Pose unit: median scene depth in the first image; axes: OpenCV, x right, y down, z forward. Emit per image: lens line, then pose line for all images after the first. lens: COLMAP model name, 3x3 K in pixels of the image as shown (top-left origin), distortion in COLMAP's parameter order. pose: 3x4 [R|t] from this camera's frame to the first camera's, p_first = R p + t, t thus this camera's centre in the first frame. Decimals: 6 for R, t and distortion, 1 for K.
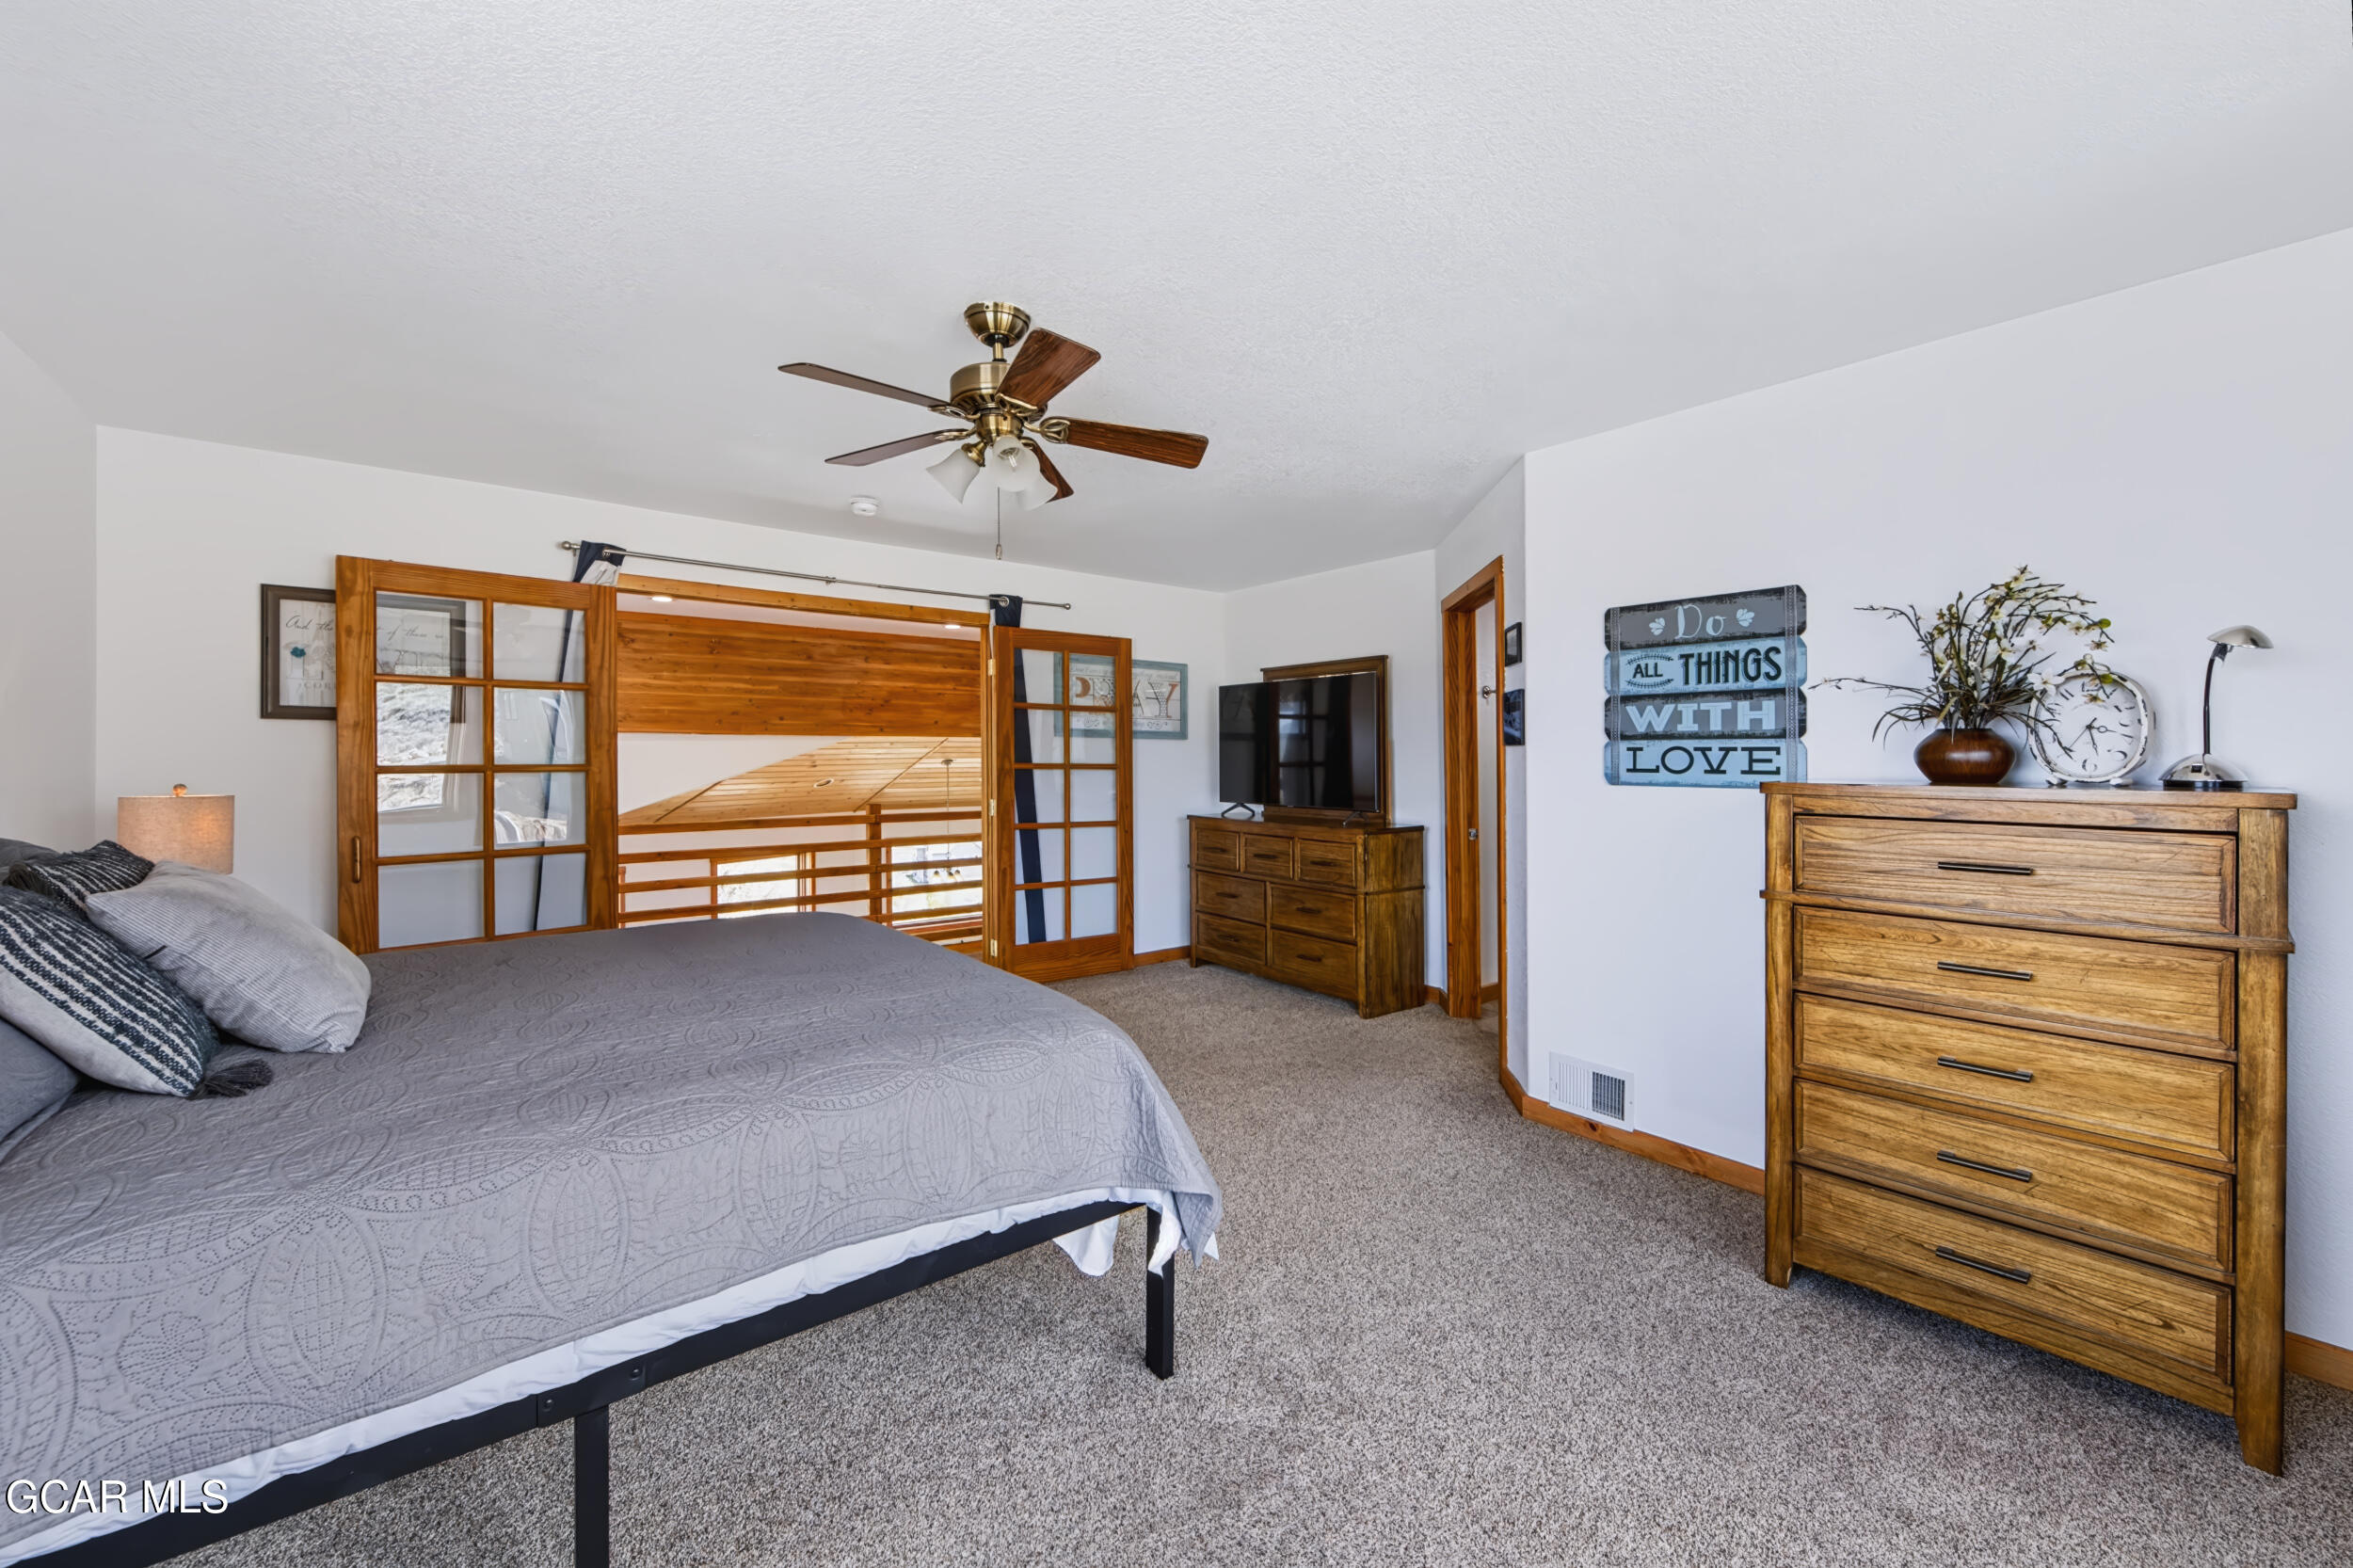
lens RADIAL K [[924.4, 0, 1182.0], [0, 924.4, 768.7], [0, 0, 1]] dist [-0.002411, -0.000295]
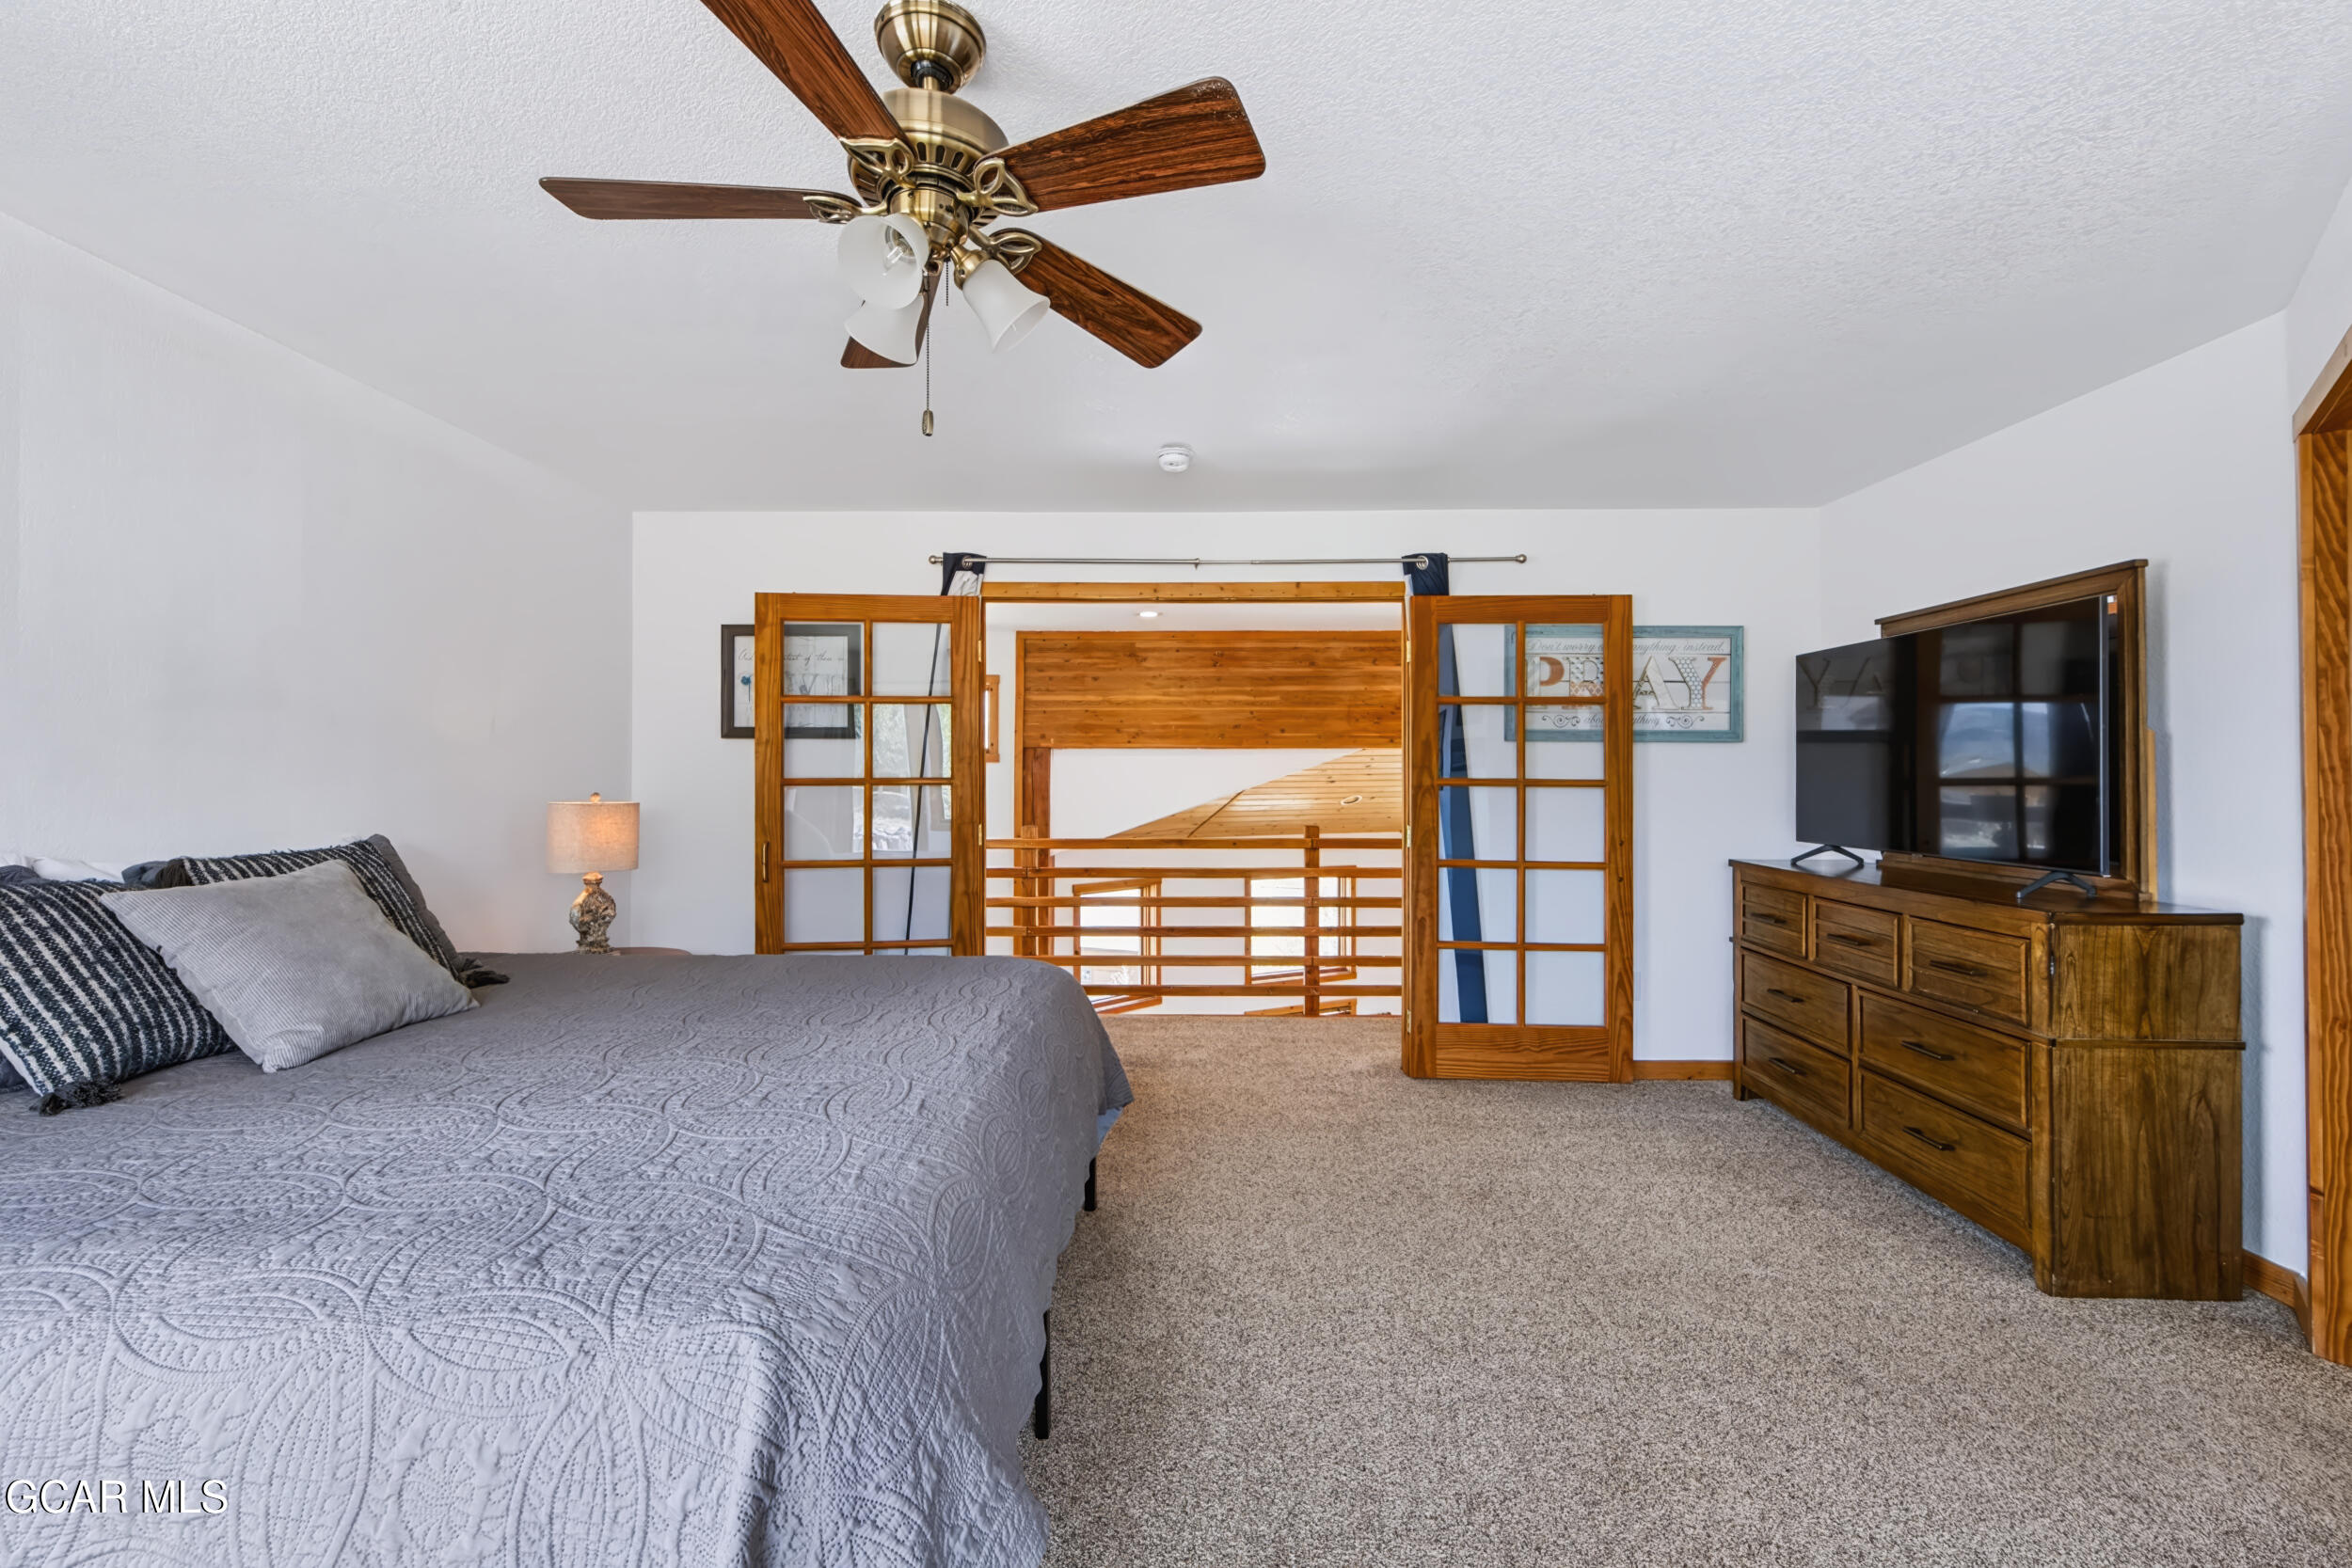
lens RADIAL K [[946.6, 0, 1176.0], [0, 946.6, 784.0], [0, 0, 1]] dist [-0.001262, -0.000351]
pose [[0.770269, 0.005712, -0.637693, 0.145124], [-0.006780, 0.999977, 0.000769, -0.000429], [0.637683, 0.003731, 0.770290, 0.281956]]
